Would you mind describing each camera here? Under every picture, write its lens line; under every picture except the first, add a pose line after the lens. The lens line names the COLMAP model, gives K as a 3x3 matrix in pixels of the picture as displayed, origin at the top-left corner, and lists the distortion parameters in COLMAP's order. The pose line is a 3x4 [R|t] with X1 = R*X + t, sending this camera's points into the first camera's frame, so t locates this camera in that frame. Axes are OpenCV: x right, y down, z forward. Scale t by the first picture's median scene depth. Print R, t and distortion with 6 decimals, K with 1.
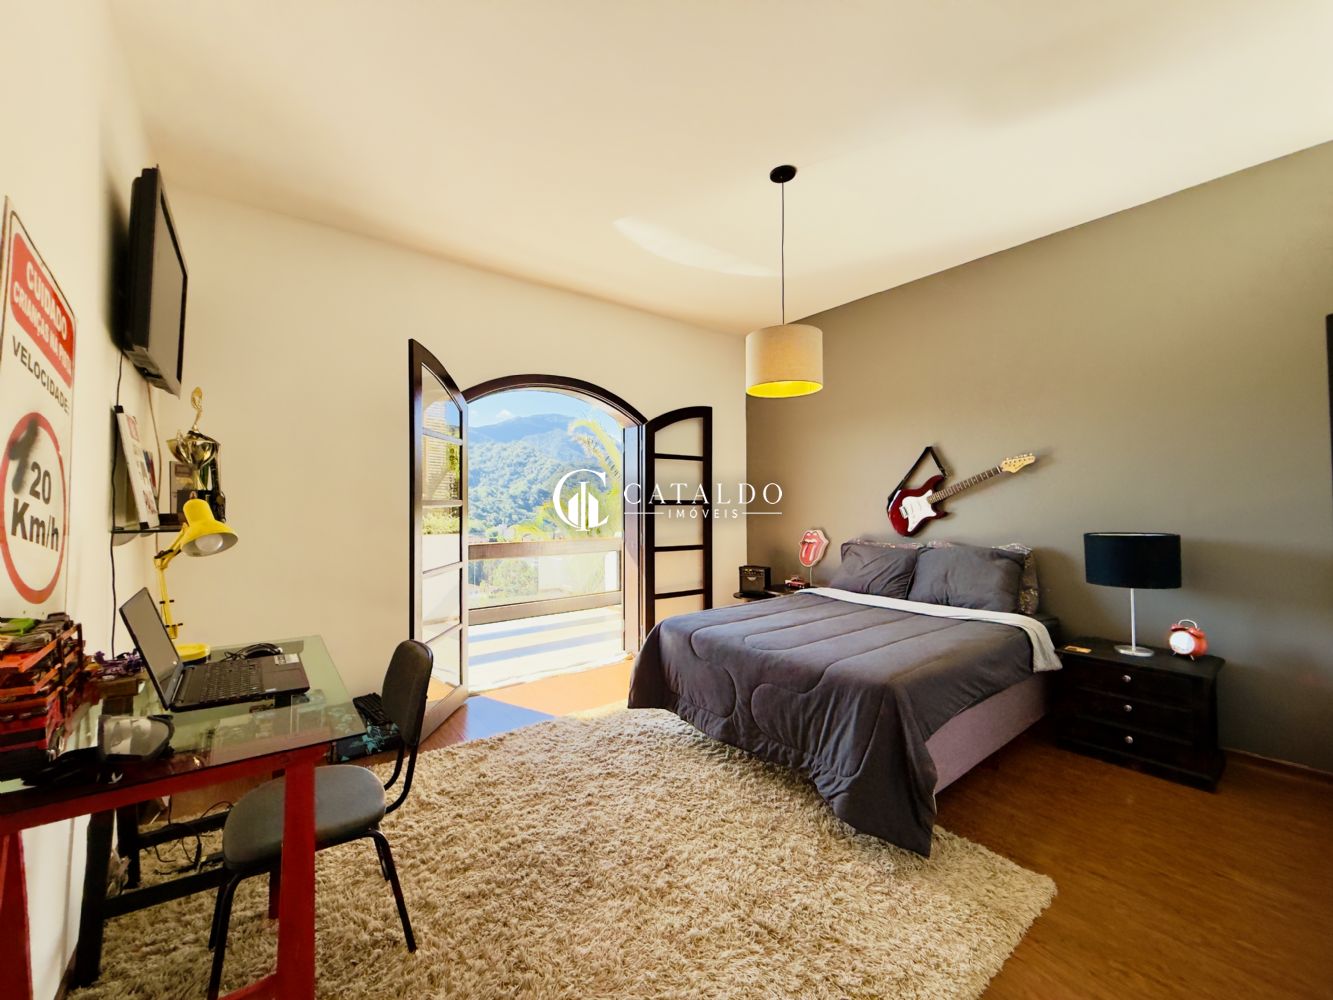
lens RADIAL K [[531.2, 0, 667.2], [0, 531.2, 496.9], [0, 0, 1]] dist [0.000230, -0.000424]
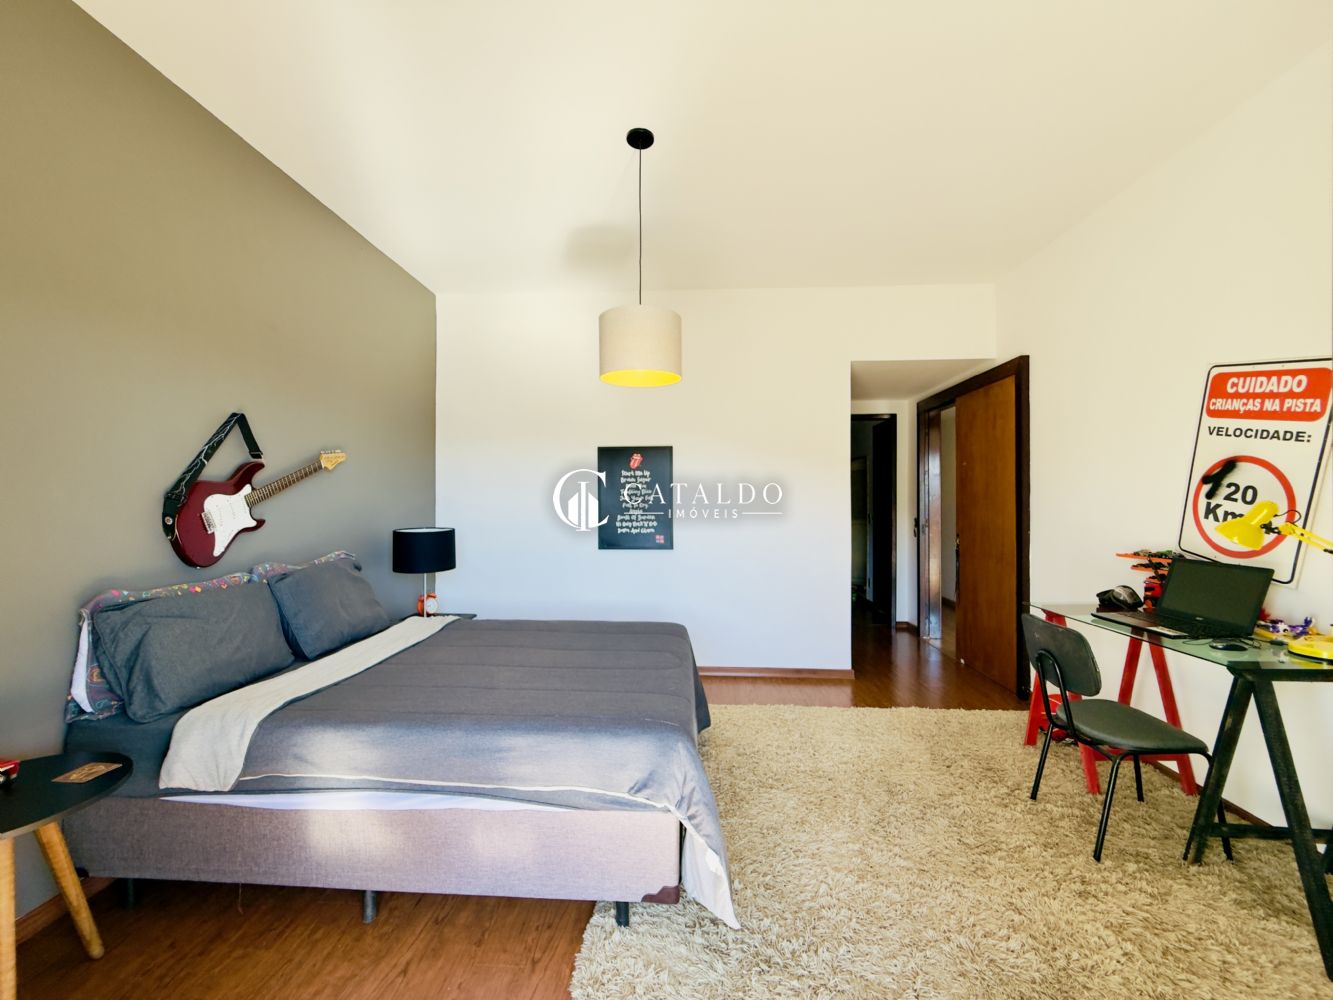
lens RADIAL K [[531.2, 0, 666.2], [0, 531.2, 503.6], [0, 0, 1]] dist [0.000230, -0.000424]
pose [[-0.729338, 0.005556, 0.684131, -1.069821], [-0.006514, 0.999865, -0.015064, 0.055708], [-0.684122, -0.015443, -0.729204, 4.013338]]
